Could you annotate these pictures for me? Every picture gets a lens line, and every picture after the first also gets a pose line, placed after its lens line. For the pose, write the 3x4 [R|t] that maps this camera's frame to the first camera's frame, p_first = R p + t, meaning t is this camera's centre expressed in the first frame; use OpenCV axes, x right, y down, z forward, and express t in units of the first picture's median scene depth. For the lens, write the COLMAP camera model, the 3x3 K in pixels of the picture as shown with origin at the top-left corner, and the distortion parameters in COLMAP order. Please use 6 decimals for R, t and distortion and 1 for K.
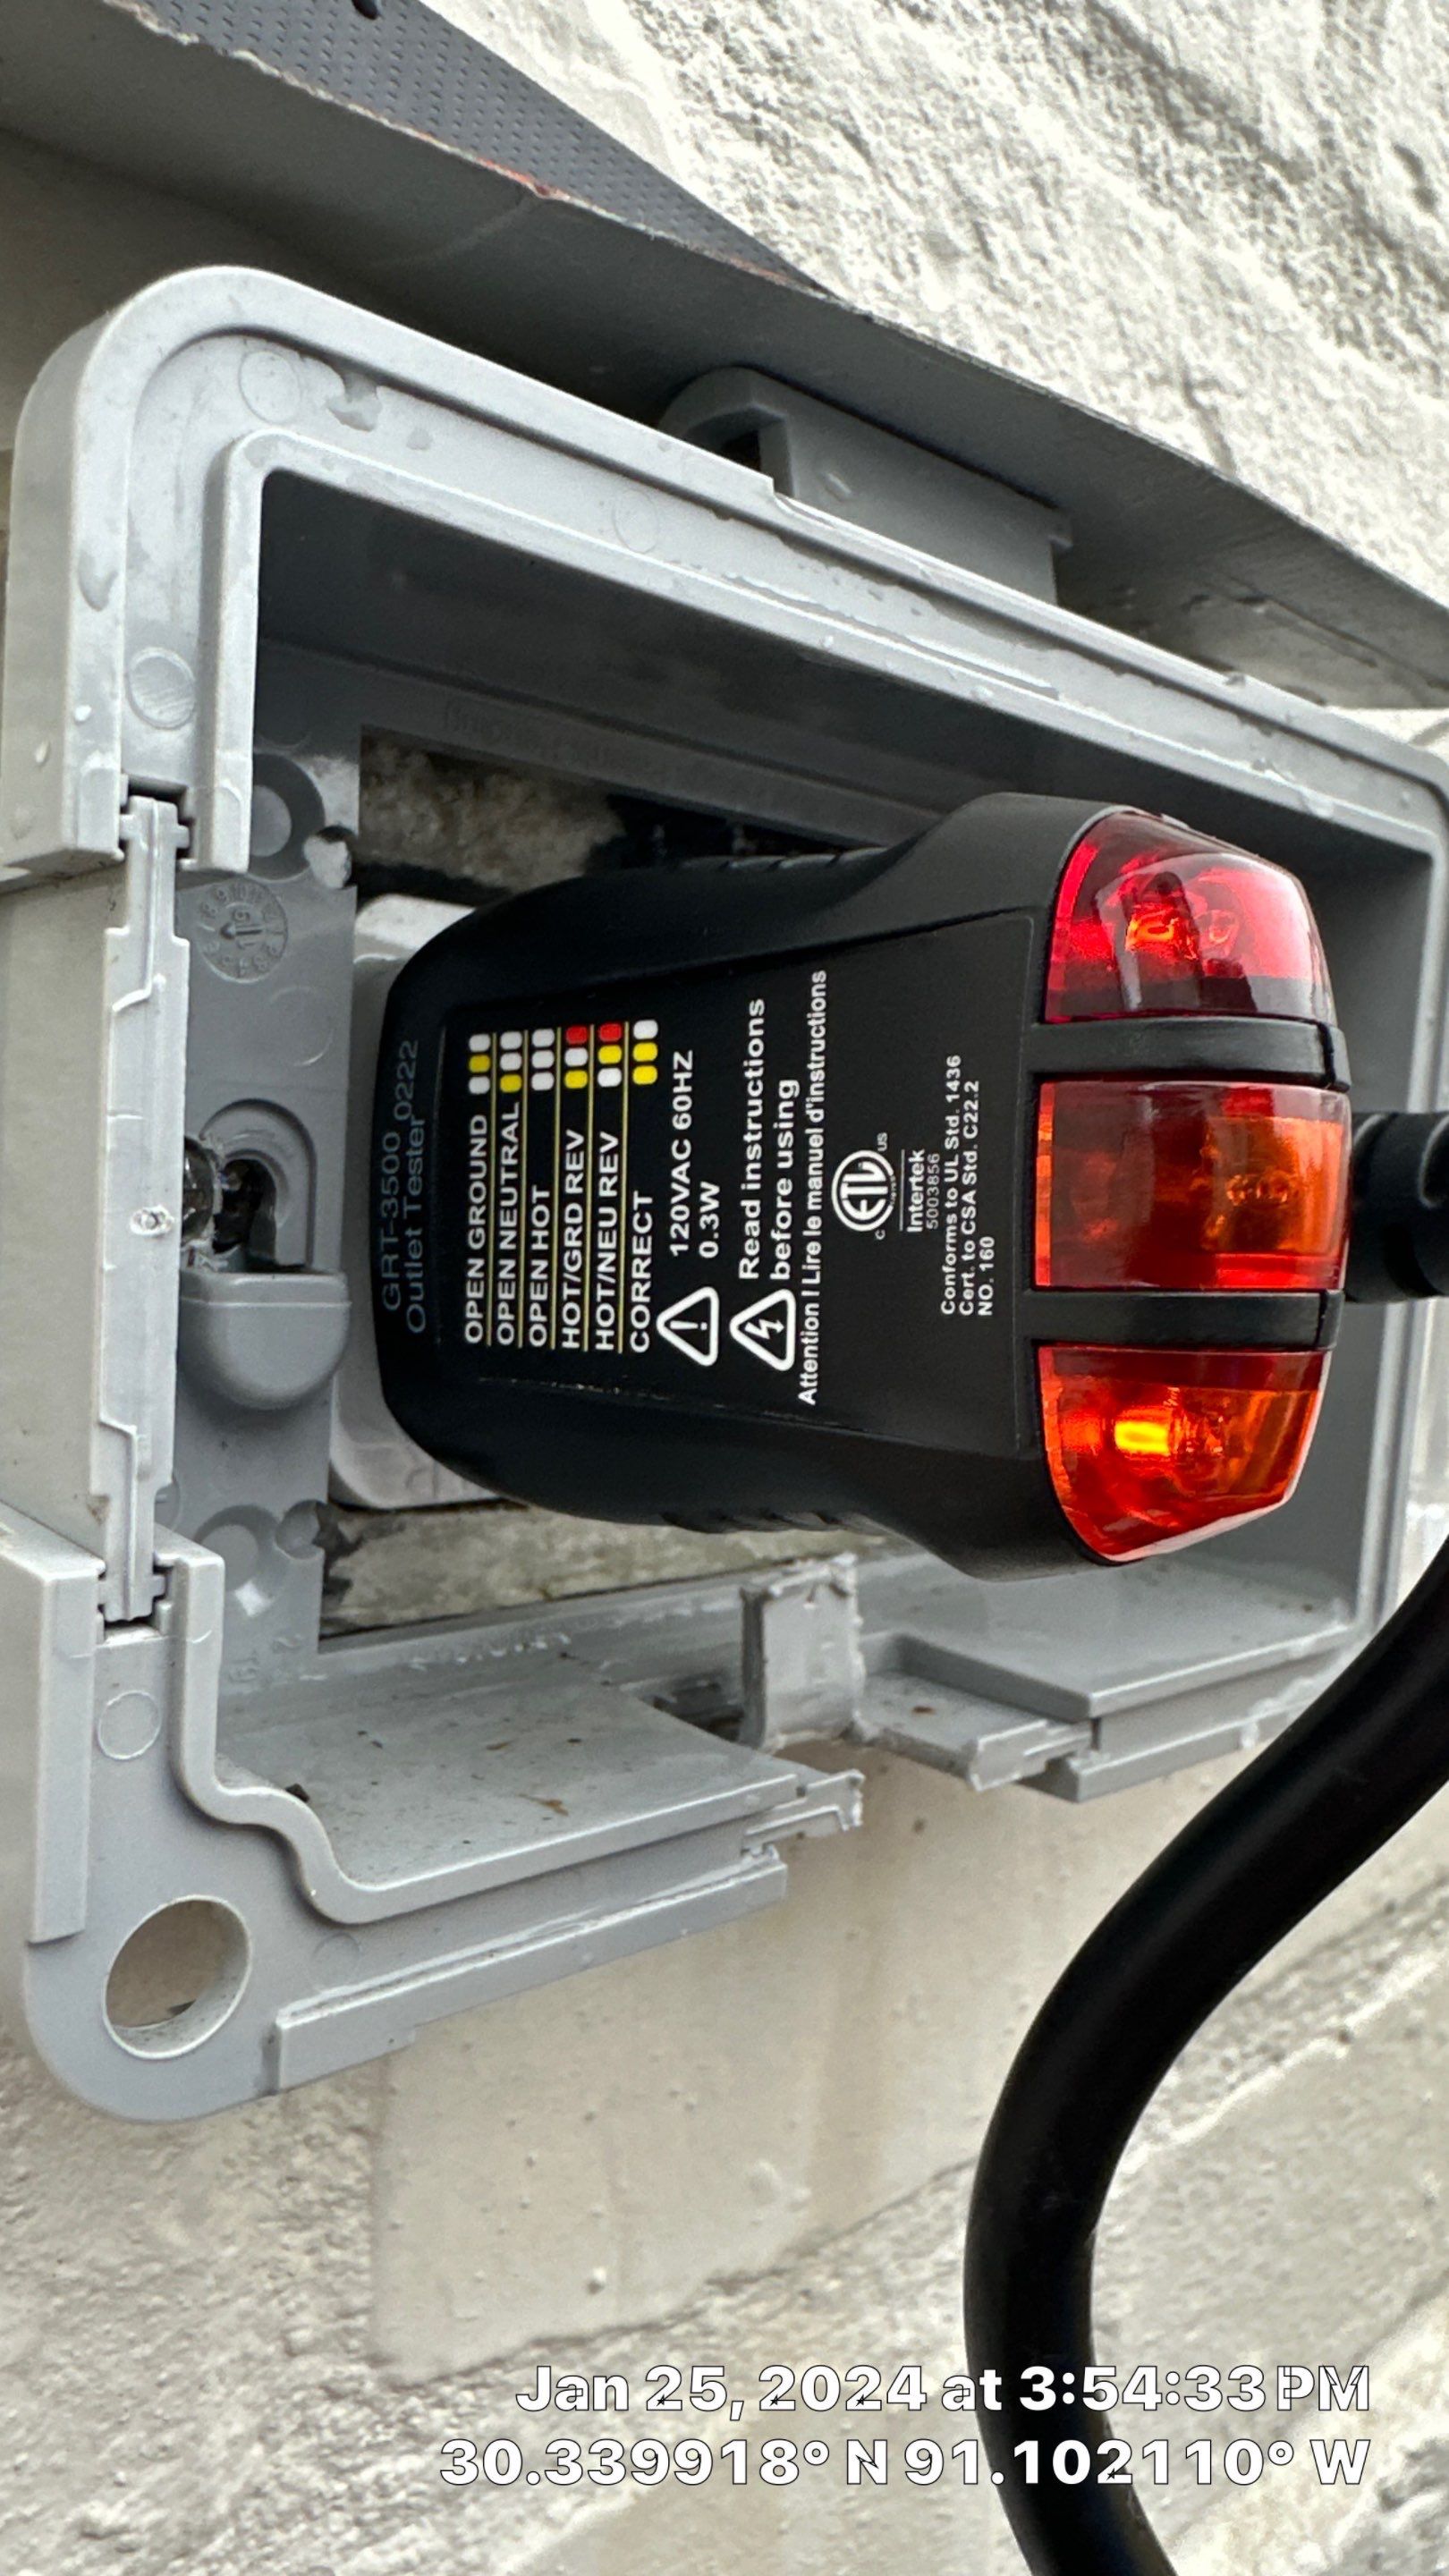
lens RADIAL K [[1828.1, 0, 724.5], [0, 1828.1, 1288.0], [0, 0, 1]] dist [0.002118, 0.001341]
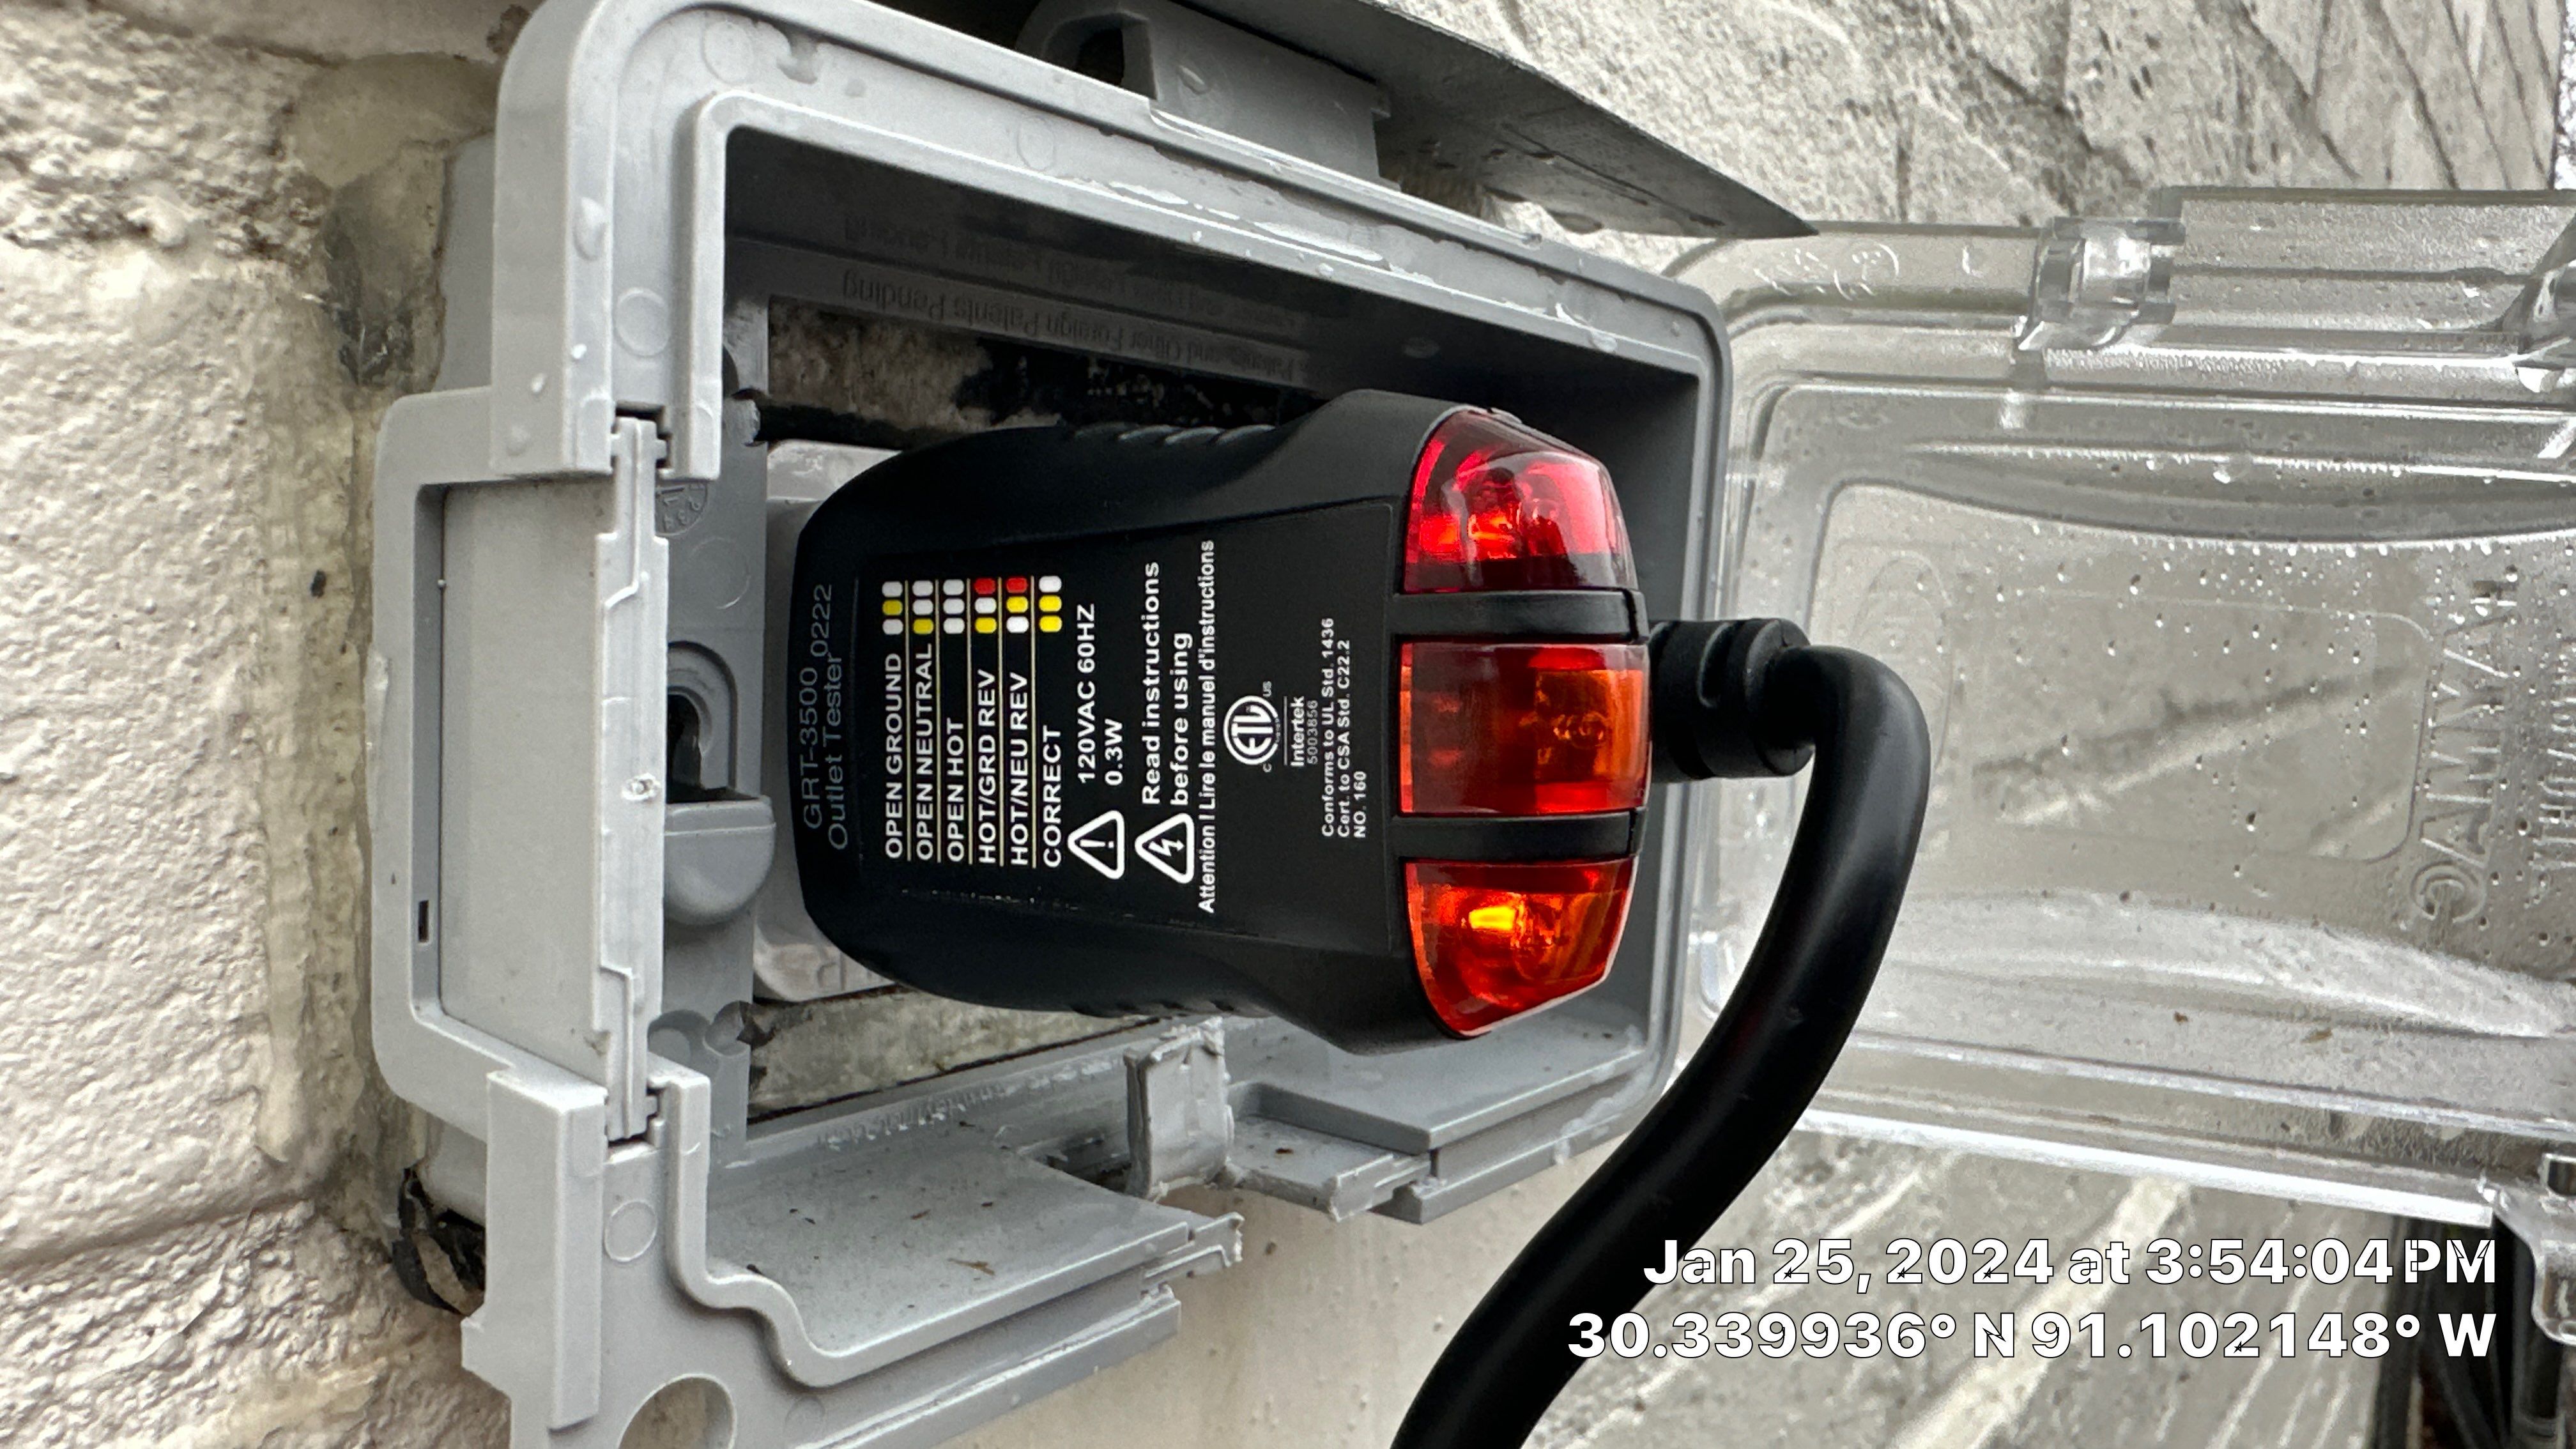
lens RADIAL K [[1828.1, 0, 1288.0], [0, 1828.1, 724.5], [0, 0, 1]] dist [0.002118, 0.001341]
pose [[0.988140, -0.026840, 0.151194, -0.067936], [0.024567, 0.999556, 0.016883, -0.066020], [-0.151580, -0.012969, 0.988360, -0.140983]]
